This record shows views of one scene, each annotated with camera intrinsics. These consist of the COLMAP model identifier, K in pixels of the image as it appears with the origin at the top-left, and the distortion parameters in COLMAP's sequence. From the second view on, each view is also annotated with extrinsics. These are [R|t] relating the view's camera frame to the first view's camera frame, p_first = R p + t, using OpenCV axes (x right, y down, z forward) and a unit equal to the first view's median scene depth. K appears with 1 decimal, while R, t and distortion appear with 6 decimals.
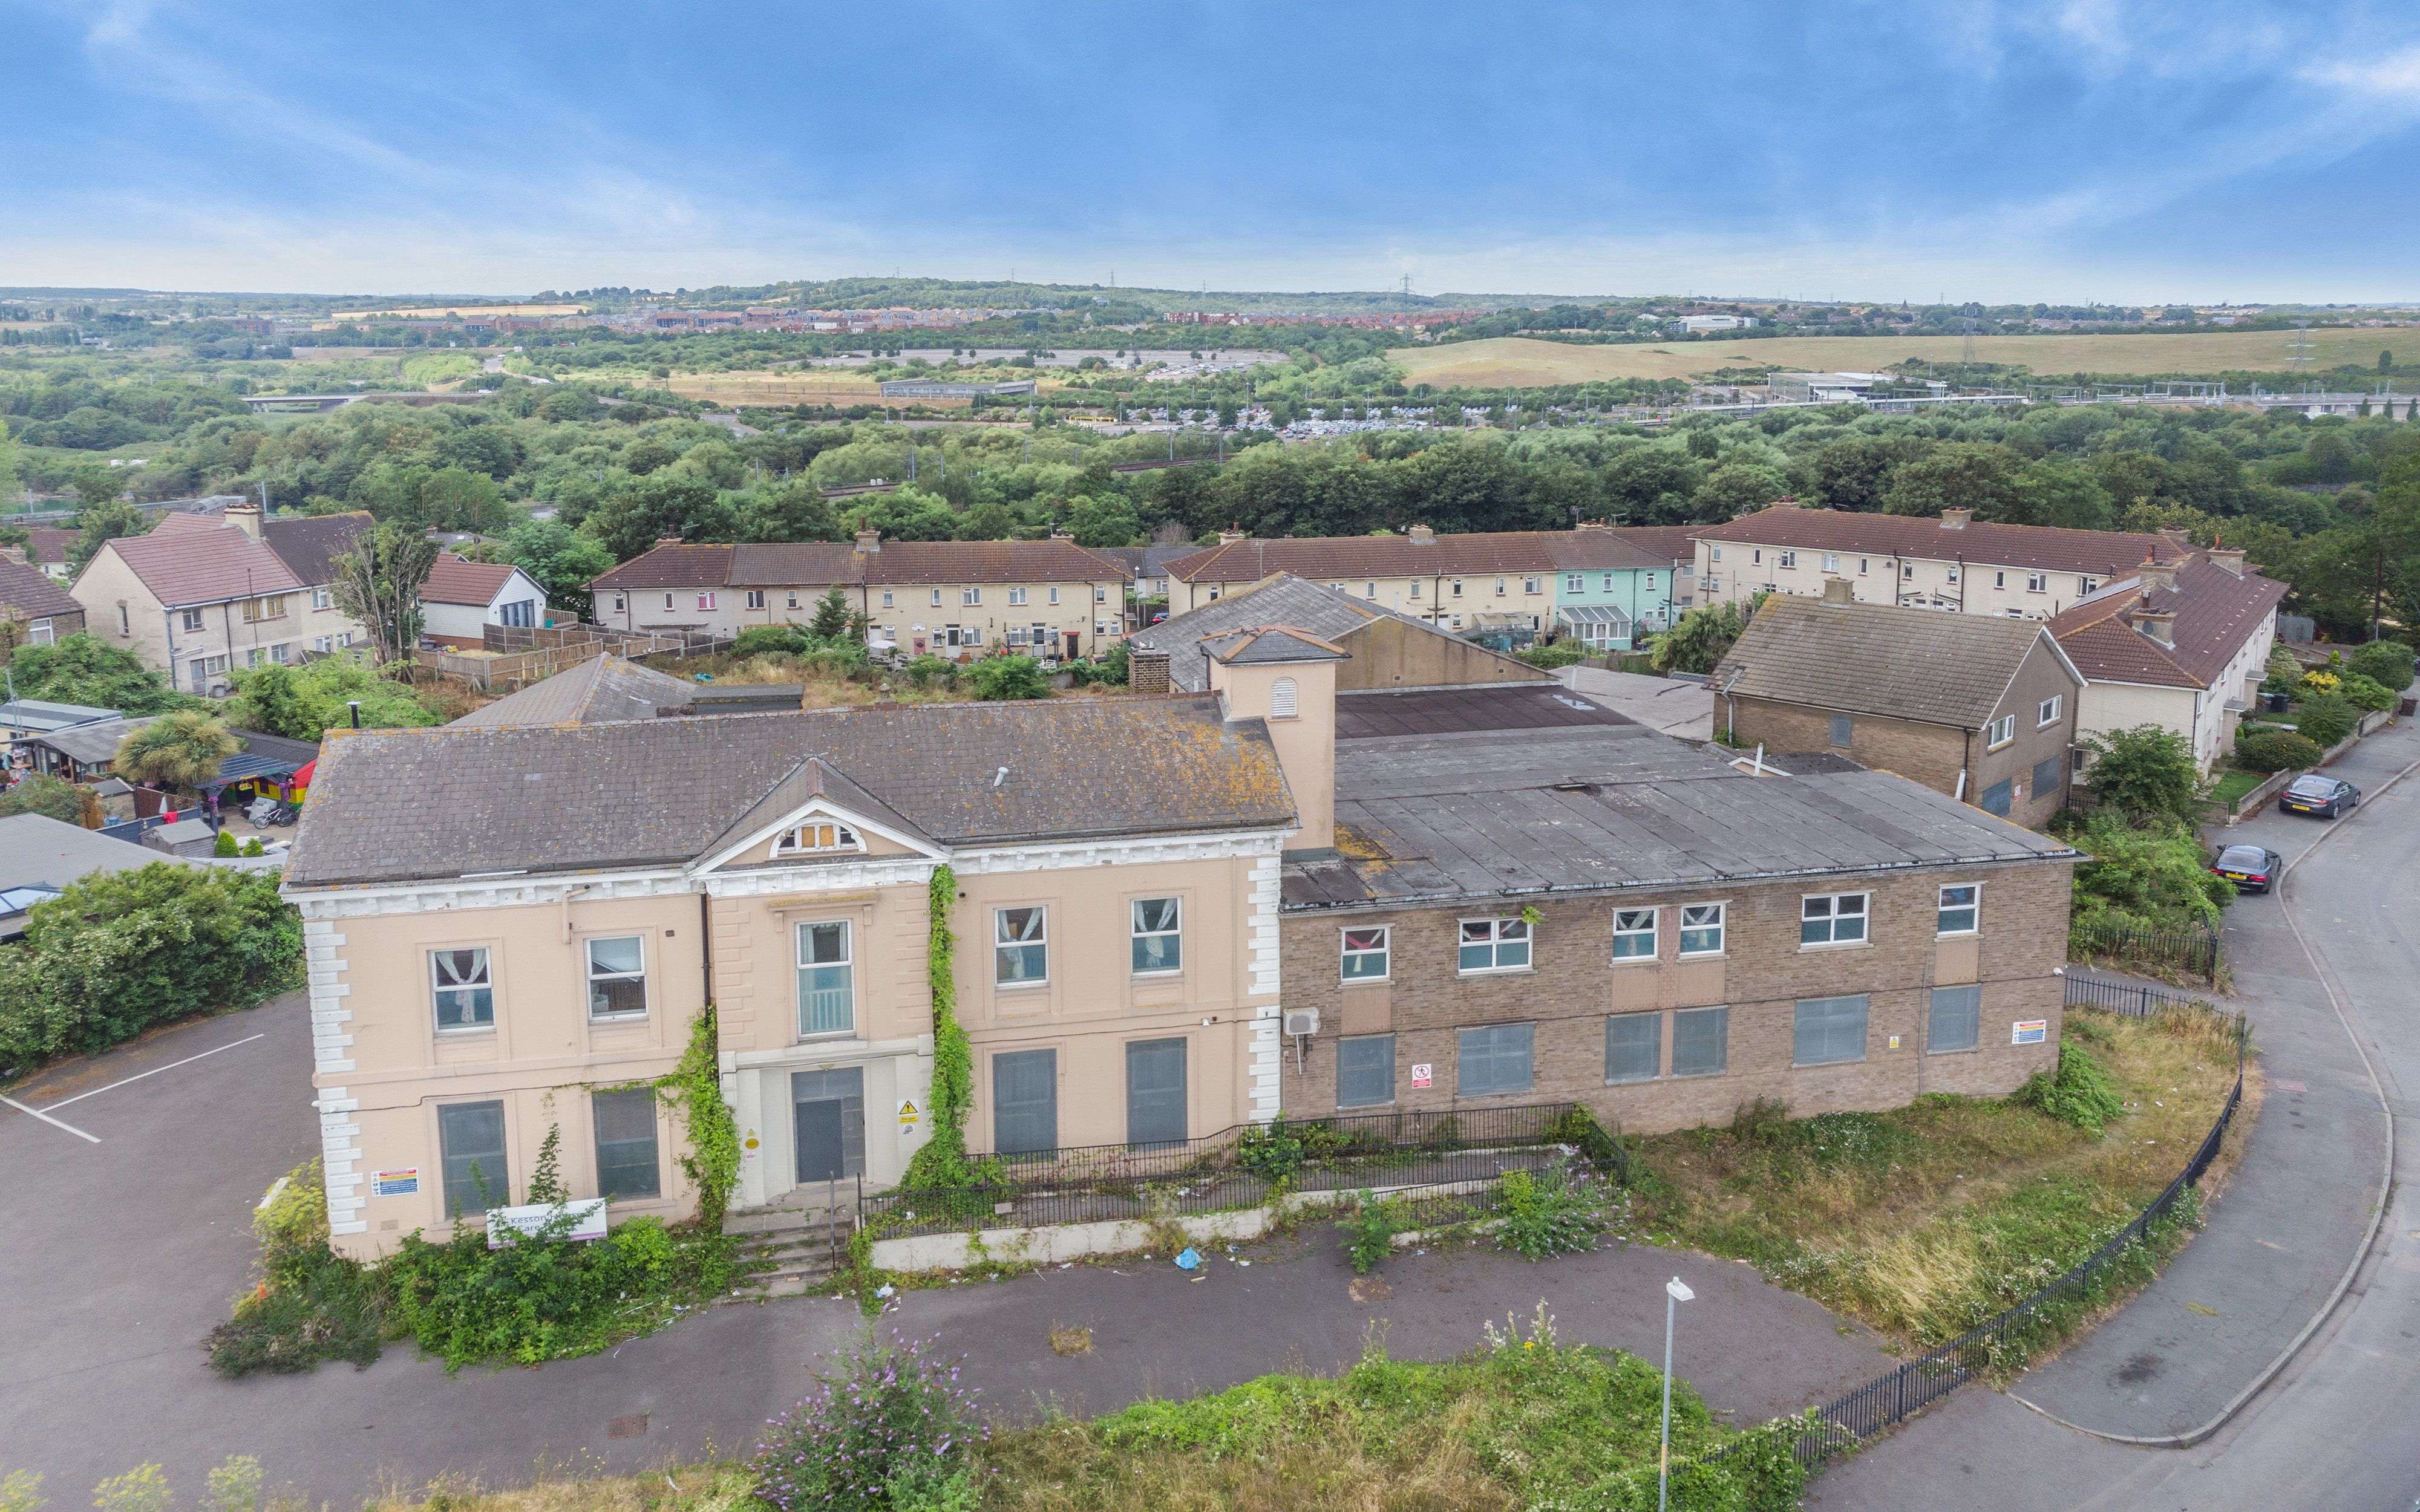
lens RADIAL K [[1879.9, 0, 1201.8], [0, 1879.9, 711.2], [0, 0, 1]] dist [0.051093, -0.076438]
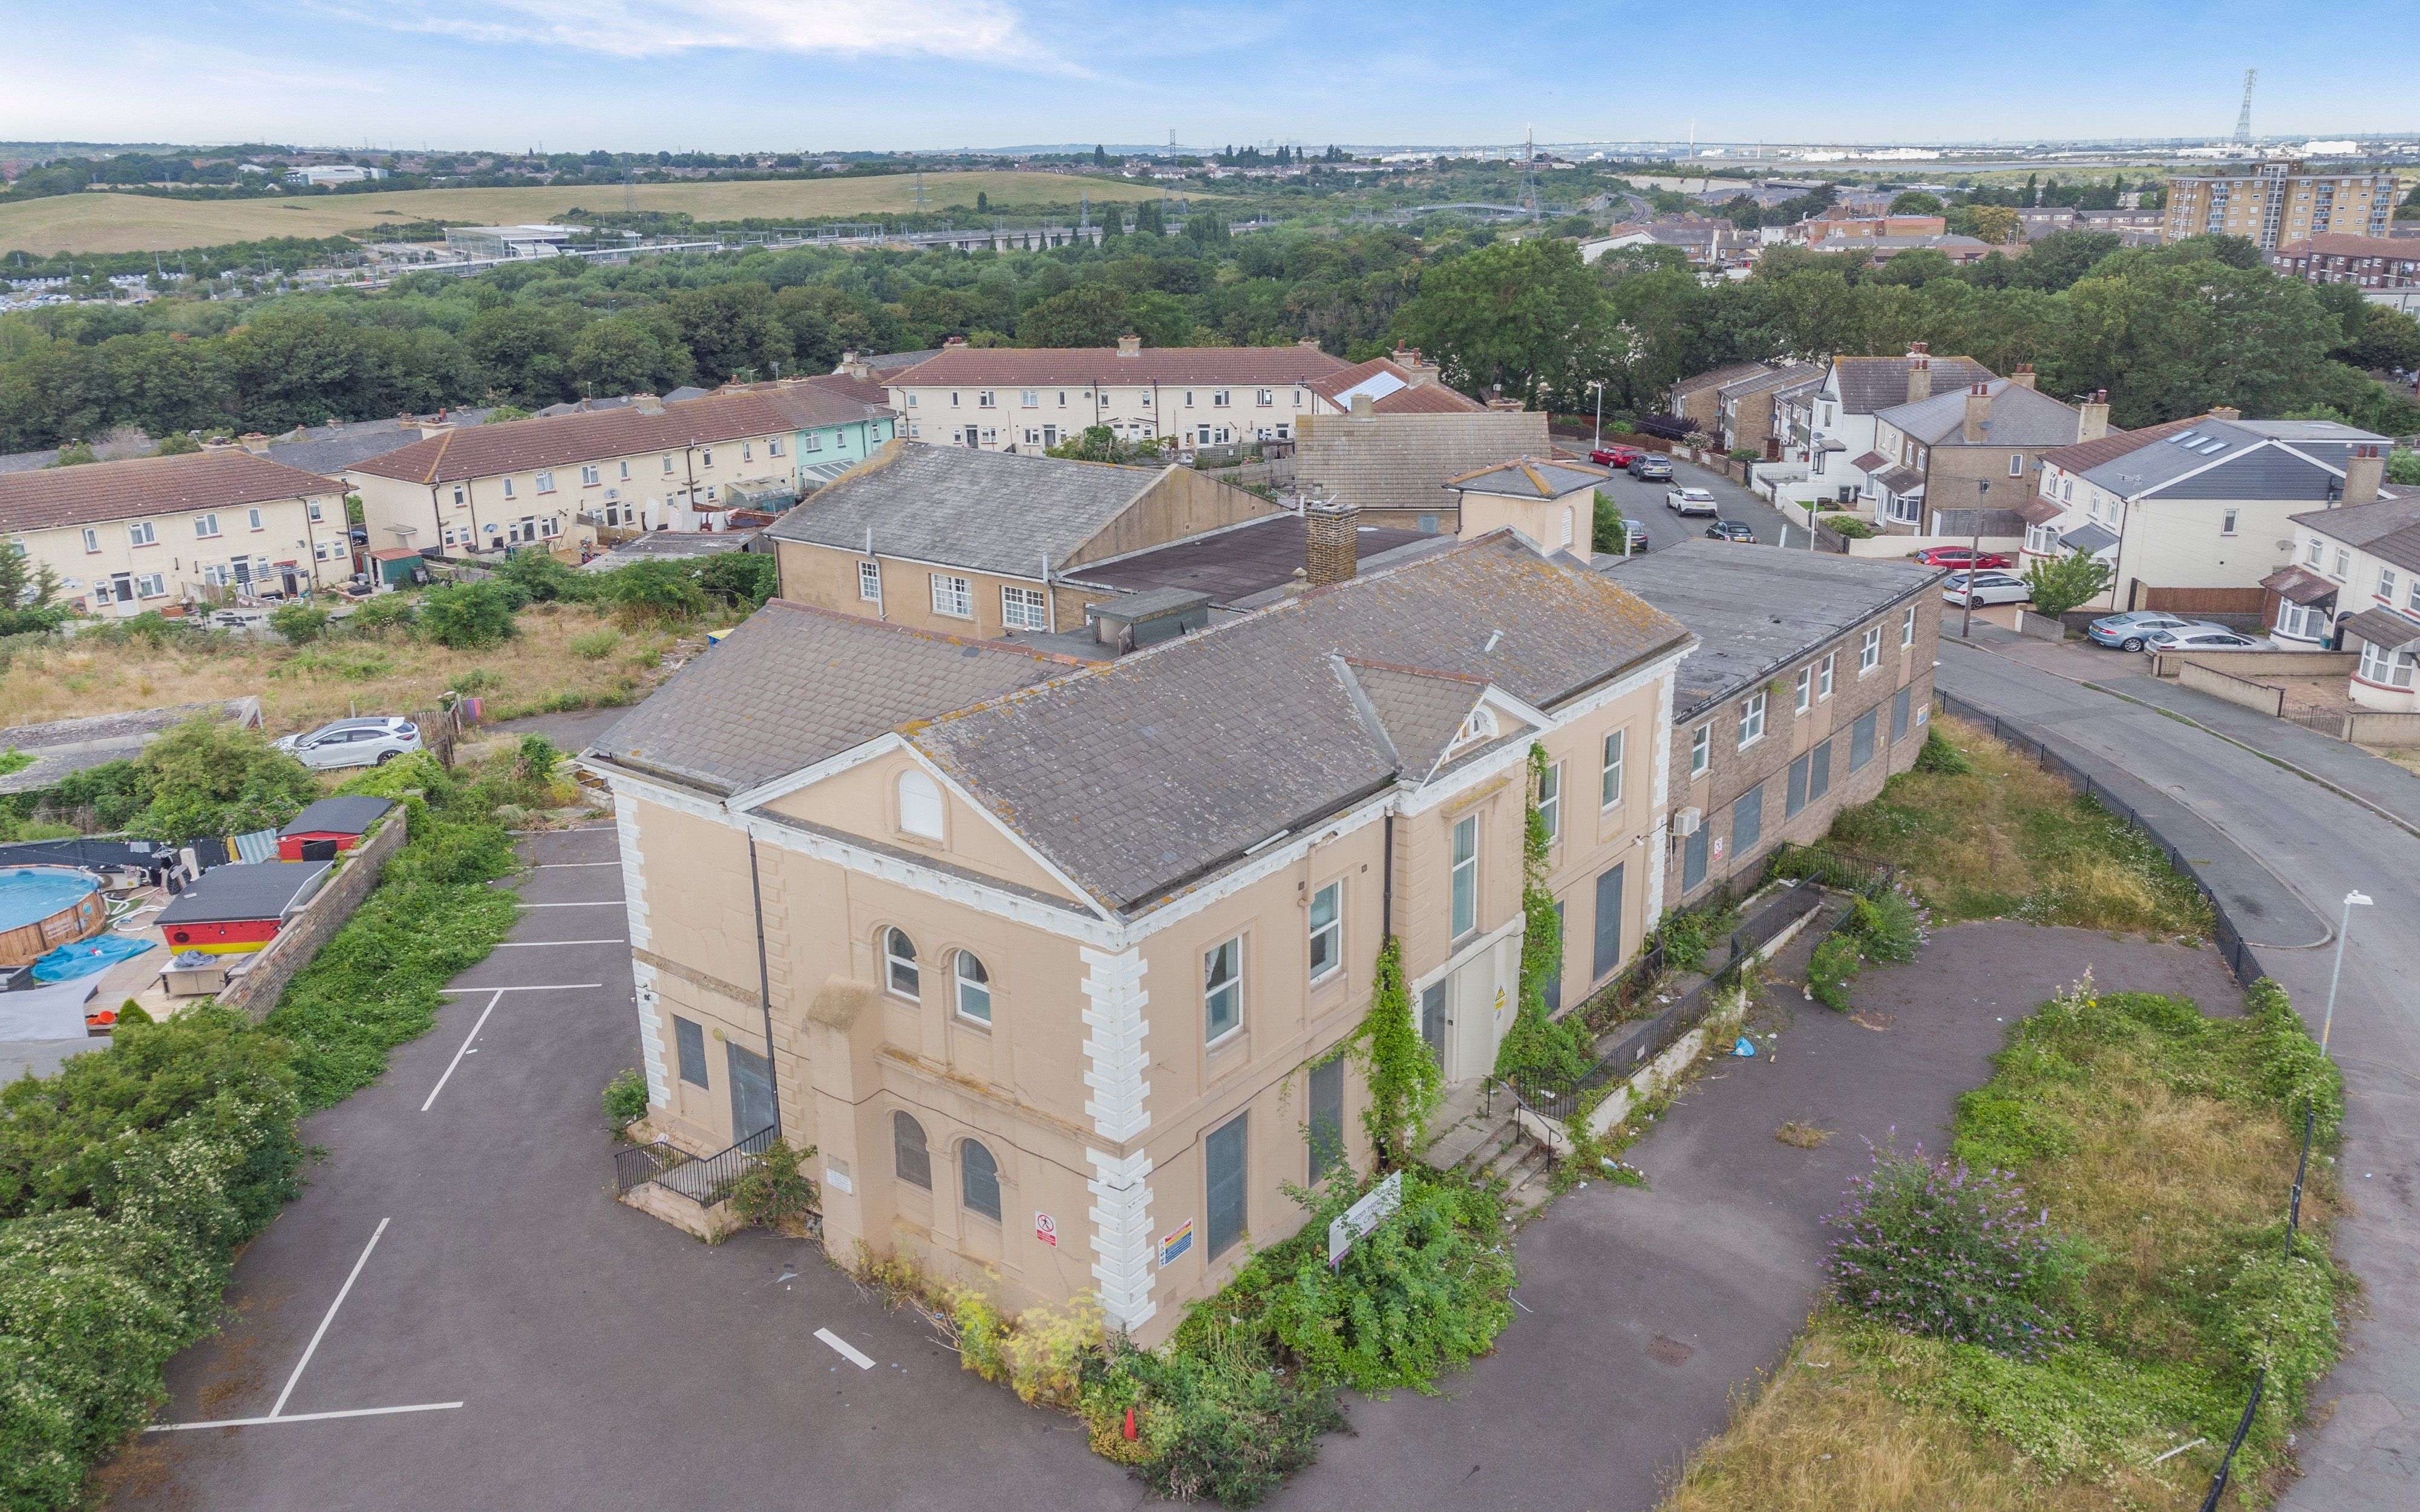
lens RADIAL K [[1869.8, 0, 1230.0], [0, 1869.8, 761.3], [0, 0, 1]] dist [0.008244, 0.035438]
pose [[0.771773, -0.204935, 0.601970, -0.782466], [0.142937, 0.978329, 0.149806, -0.063381], [-0.619626, -0.029573, 0.784340, 0.337473]]
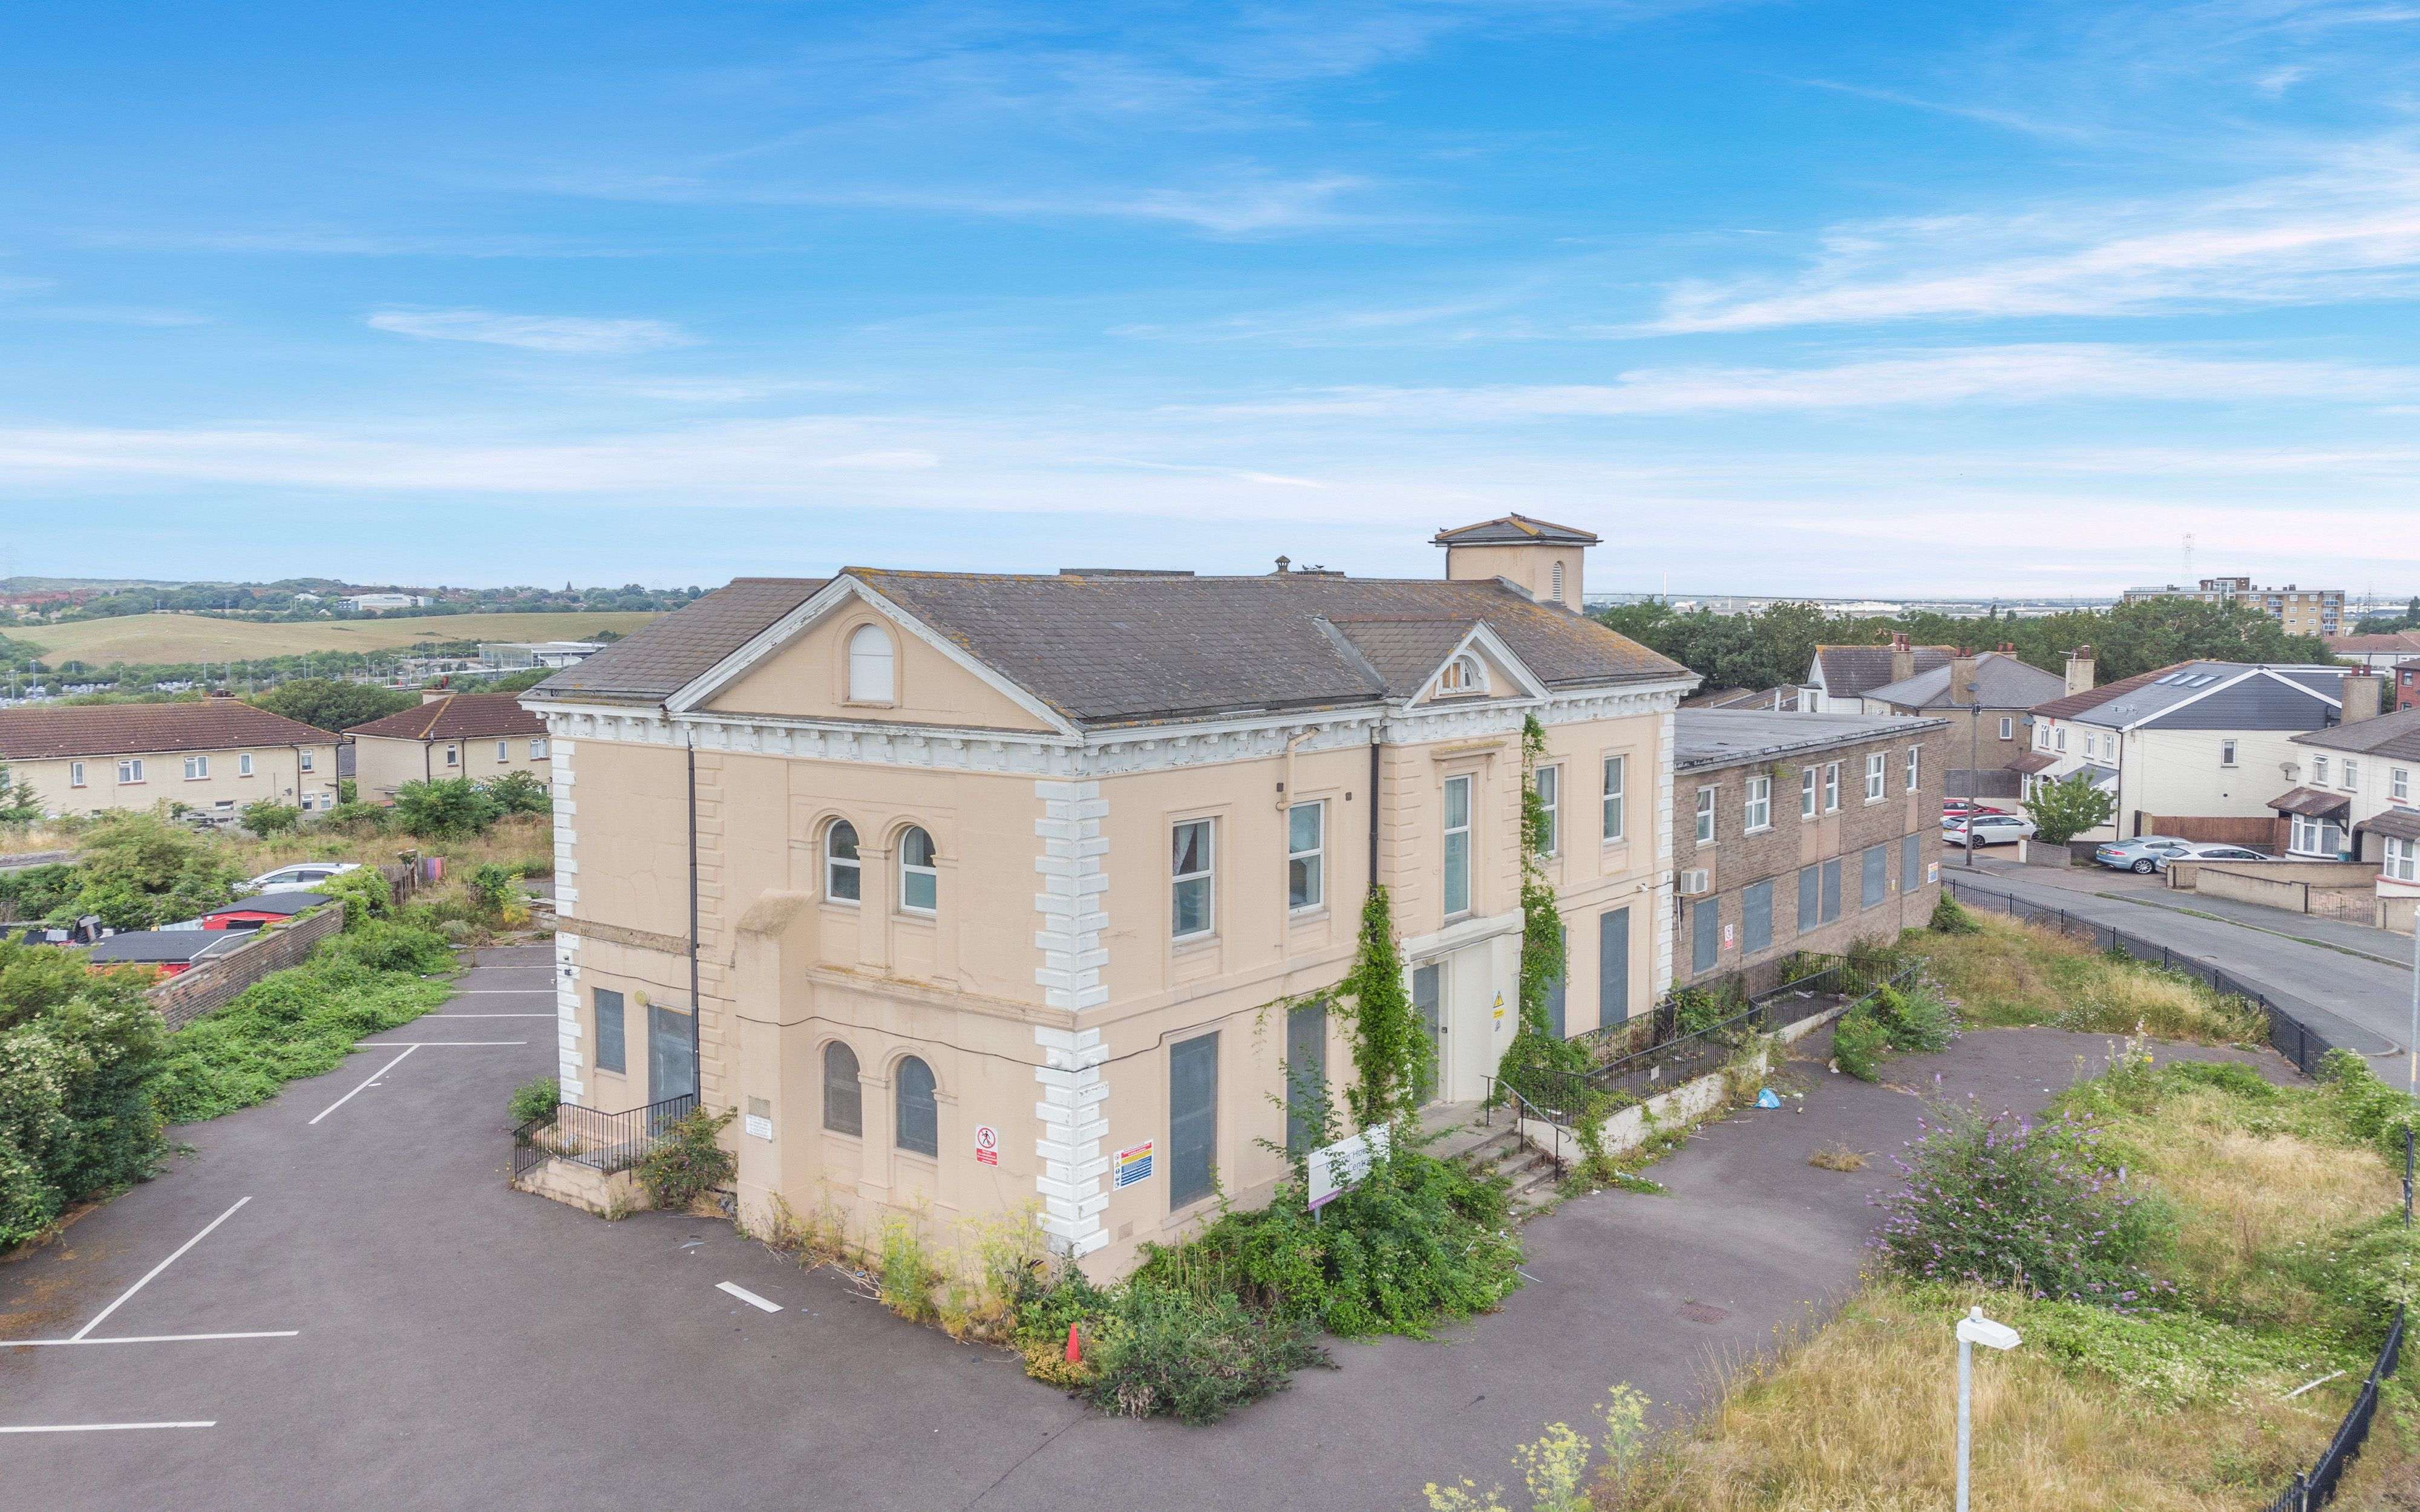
lens RADIAL K [[1852.7, 0, 1210.0], [0, 1852.7, 756.0], [0, 0, 1]] dist [0.019115, 0.015167]
pose [[0.777905, -0.052598, 0.626177, -0.767827], [0.128003, 0.988861, -0.075957, 0.142731], [-0.615207, 0.139240, 0.775972, 0.389716]]
